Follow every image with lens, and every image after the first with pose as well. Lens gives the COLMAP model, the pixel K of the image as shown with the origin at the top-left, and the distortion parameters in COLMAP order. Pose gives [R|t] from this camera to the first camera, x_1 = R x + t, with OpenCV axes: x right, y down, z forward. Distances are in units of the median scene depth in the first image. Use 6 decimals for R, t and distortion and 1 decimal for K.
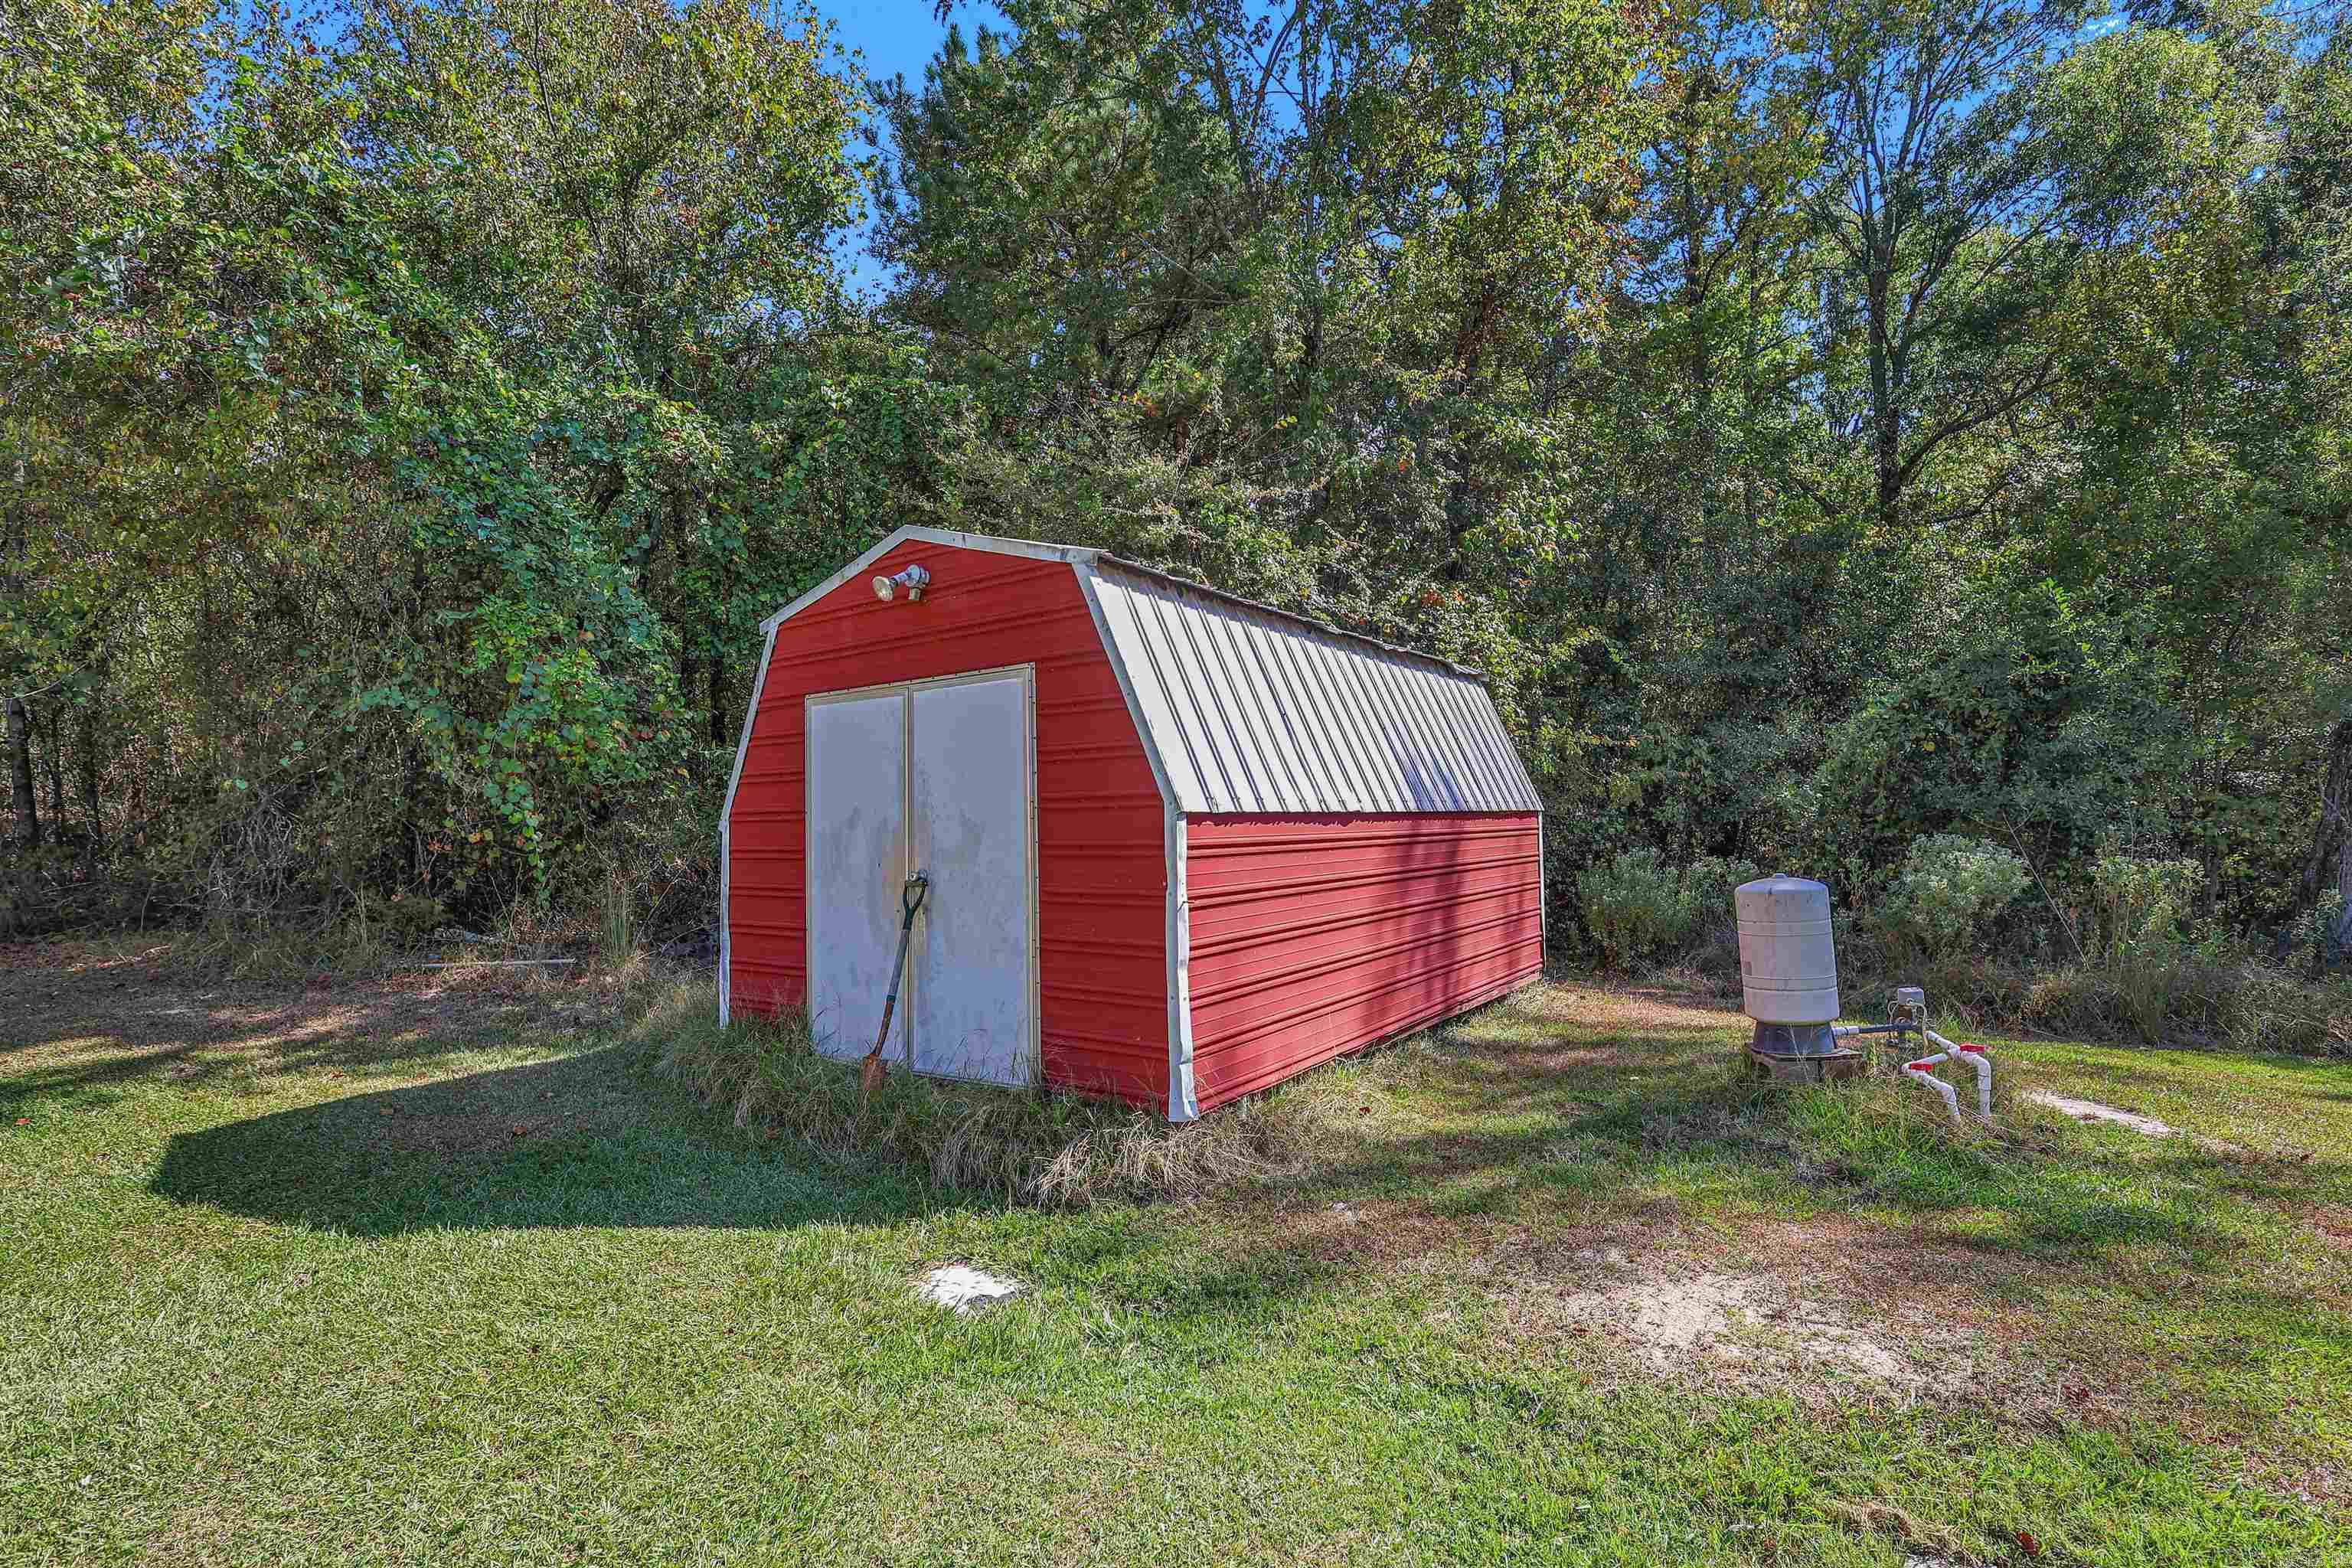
lens RADIAL K [[1137.6, 0, 1176.0], [0, 1137.6, 784.0], [0, 0, 1]] dist [0.000189, -0.000013]
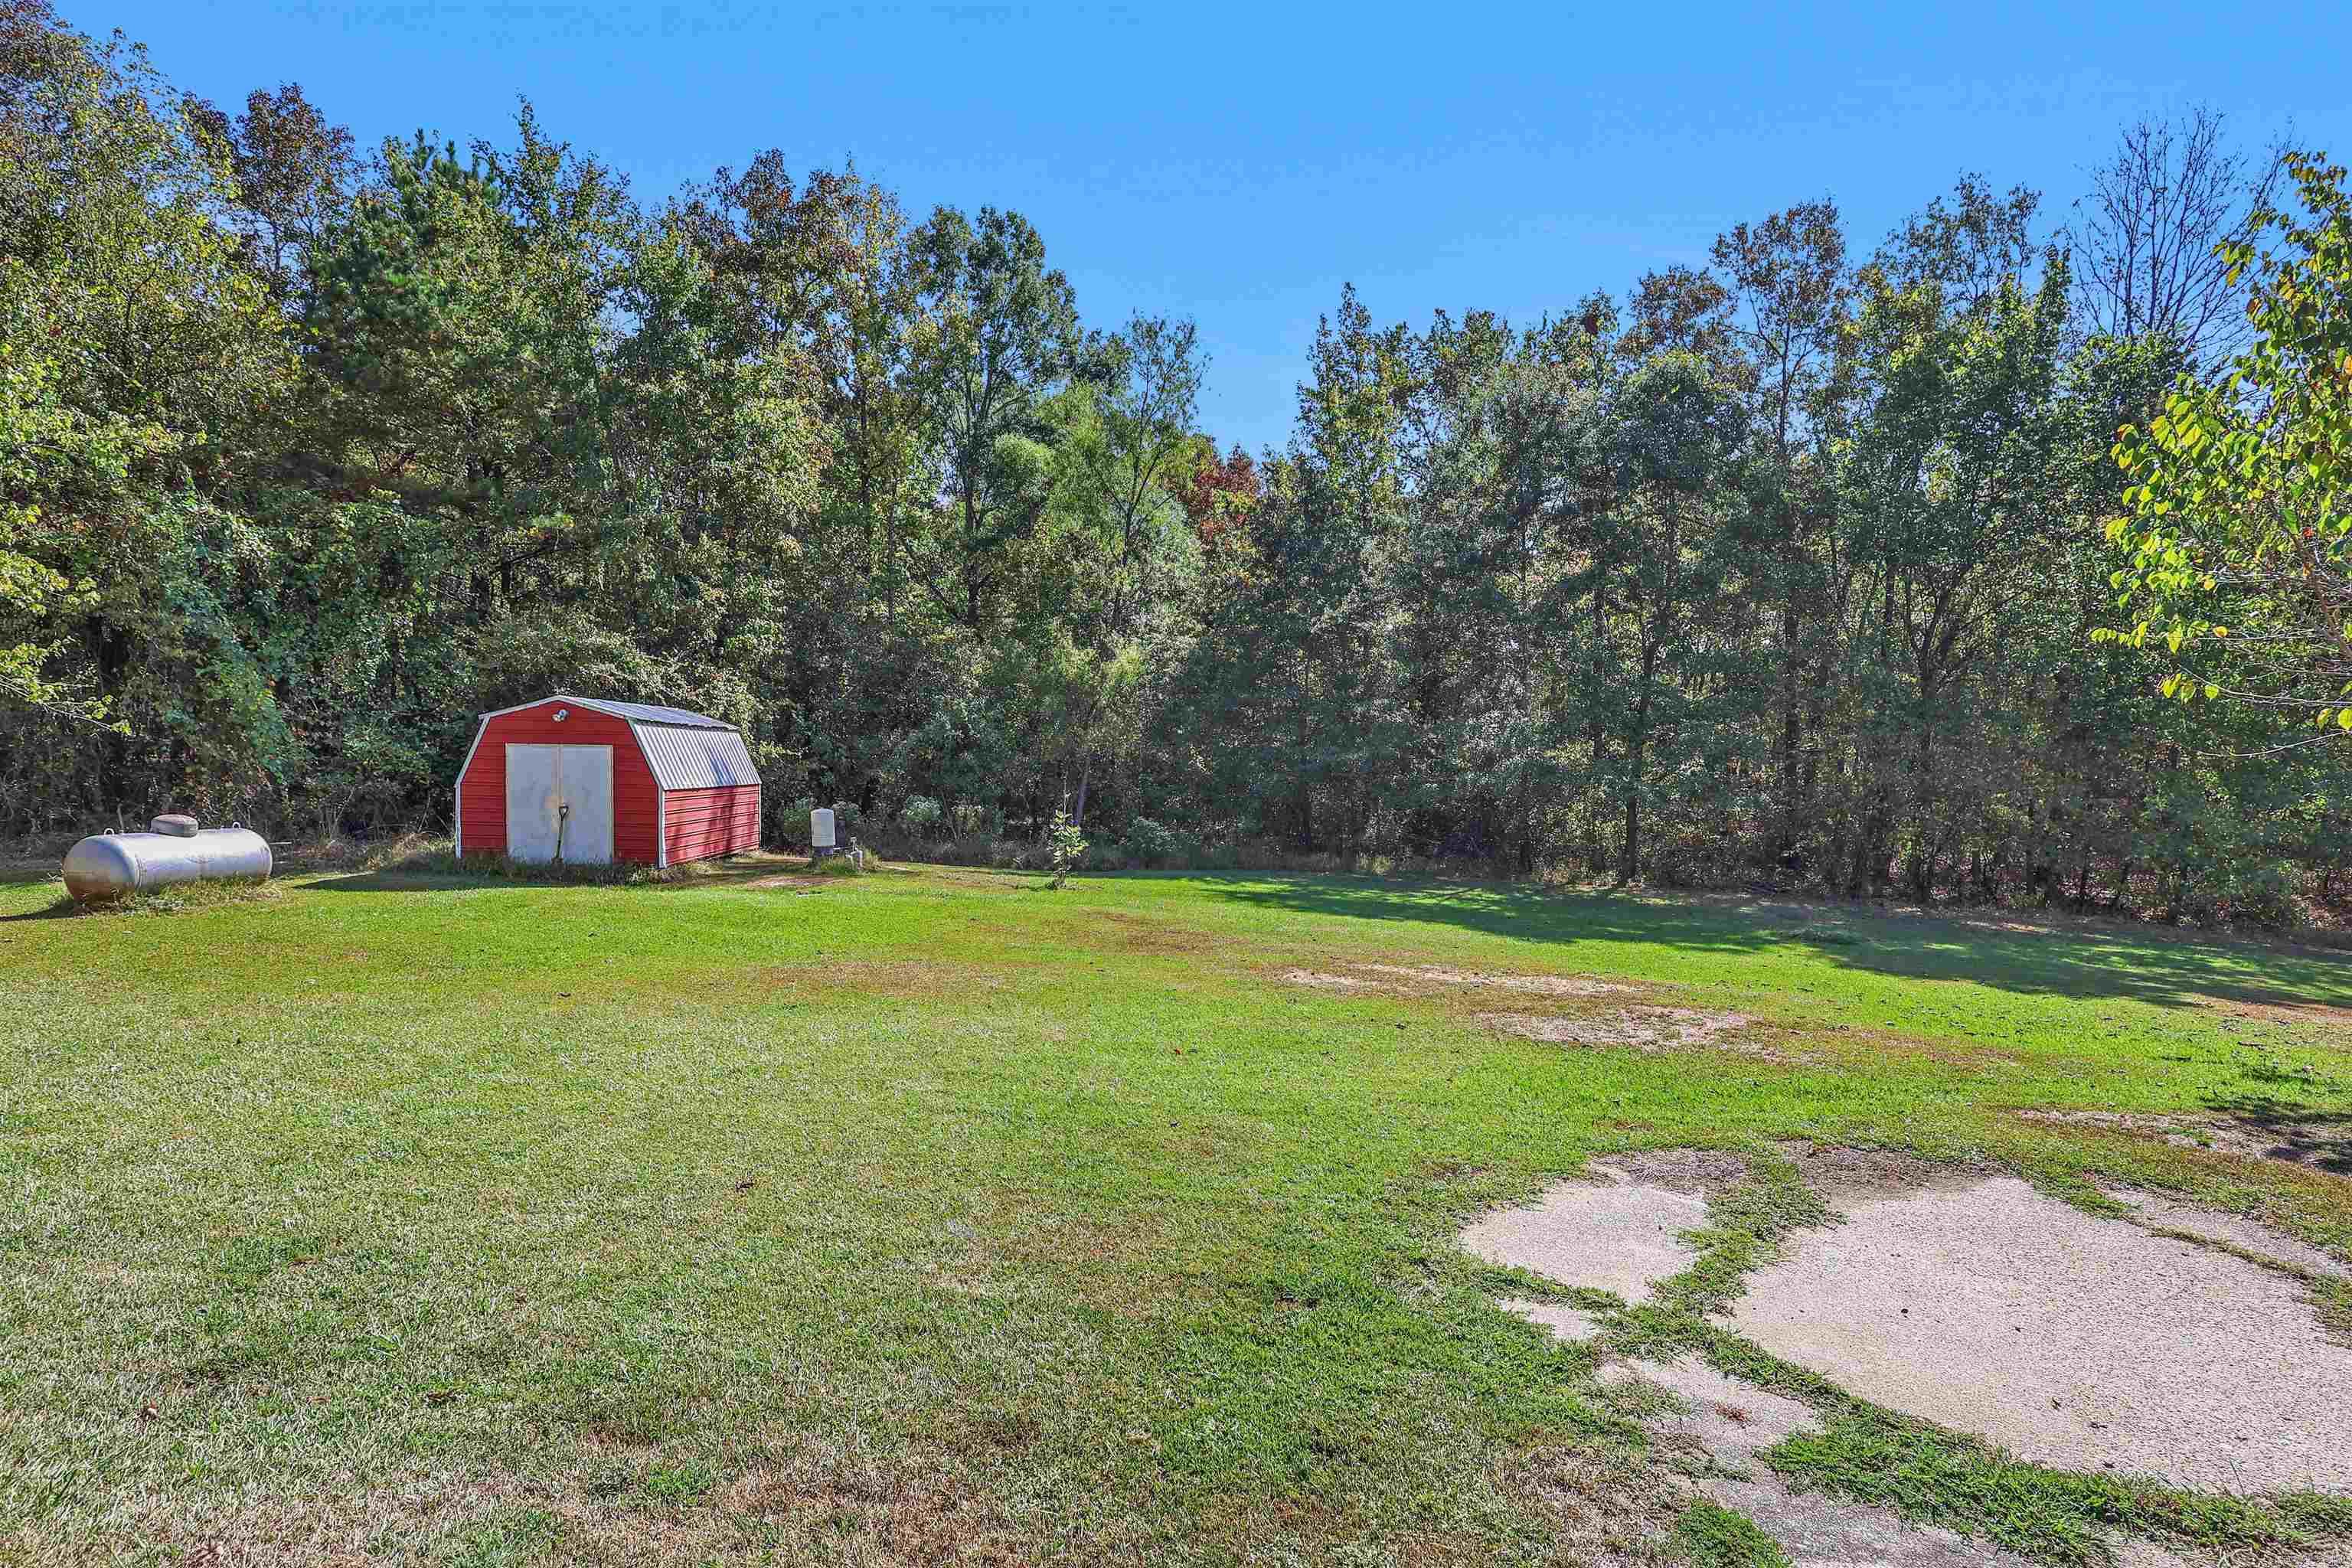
lens RADIAL K [[1097.9, 0, 1164.4], [0, 1097.9, 863.4], [0, 0, 1]] dist [-0.000305, -0.005347]
pose [[0.791084, -0.018085, 0.611440, -0.721644], [-0.057228, 0.992991, 0.103412, -0.162304], [-0.609024, -0.116799, 0.784504, -2.315174]]
